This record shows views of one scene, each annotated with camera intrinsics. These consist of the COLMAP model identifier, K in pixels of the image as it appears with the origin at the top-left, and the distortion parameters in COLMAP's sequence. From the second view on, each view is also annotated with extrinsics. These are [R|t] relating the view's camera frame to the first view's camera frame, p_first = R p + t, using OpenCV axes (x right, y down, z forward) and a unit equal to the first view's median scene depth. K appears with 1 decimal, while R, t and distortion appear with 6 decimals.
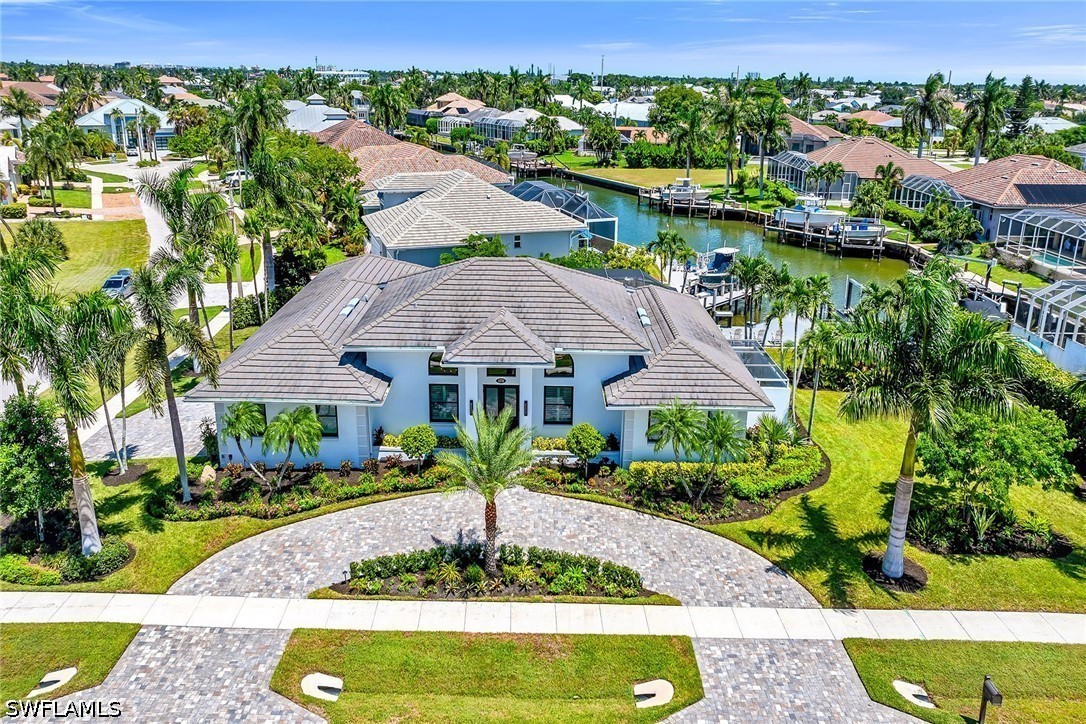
lens RADIAL K [[769.8, 0, 542.0], [0, 769.8, 276.3], [0, 0, 1]] dist [-0.018573, 0.002486]
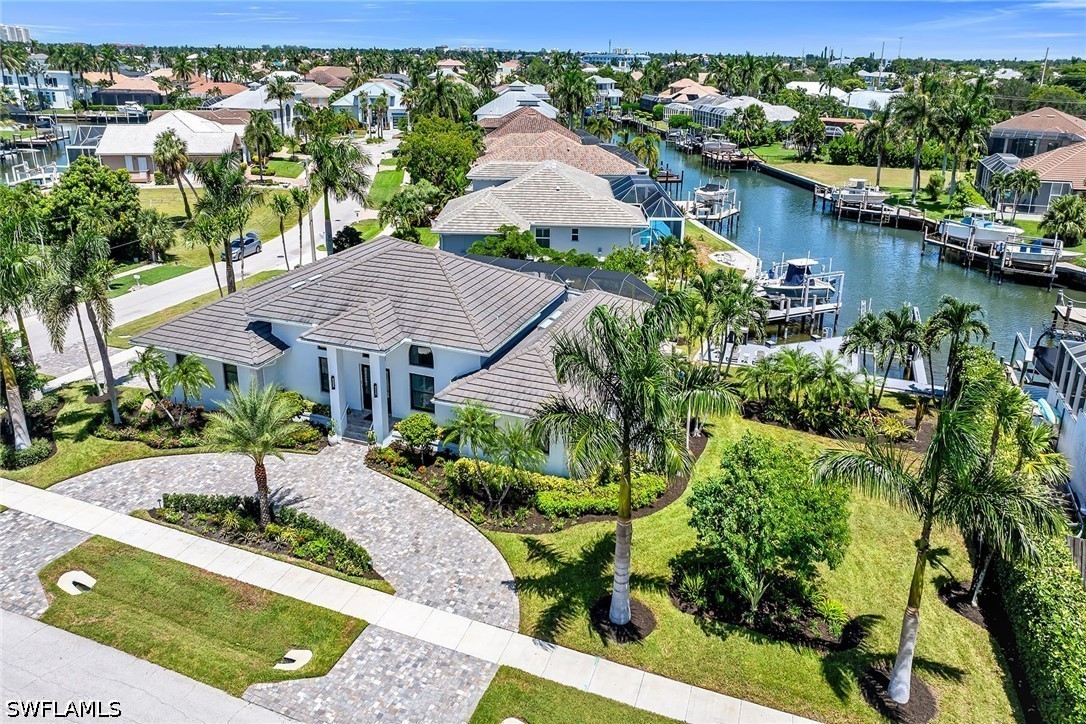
lens RADIAL K [[769.8, 0, 542.0], [0, 769.8, 276.3], [0, 0, 1]] dist [-0.018573, 0.002486]
pose [[0.934058, 0.095474, -0.344122, 0.568368], [-0.088150, 0.995423, 0.036906, -0.049040], [0.346071, -0.004138, 0.938199, 0.075119]]
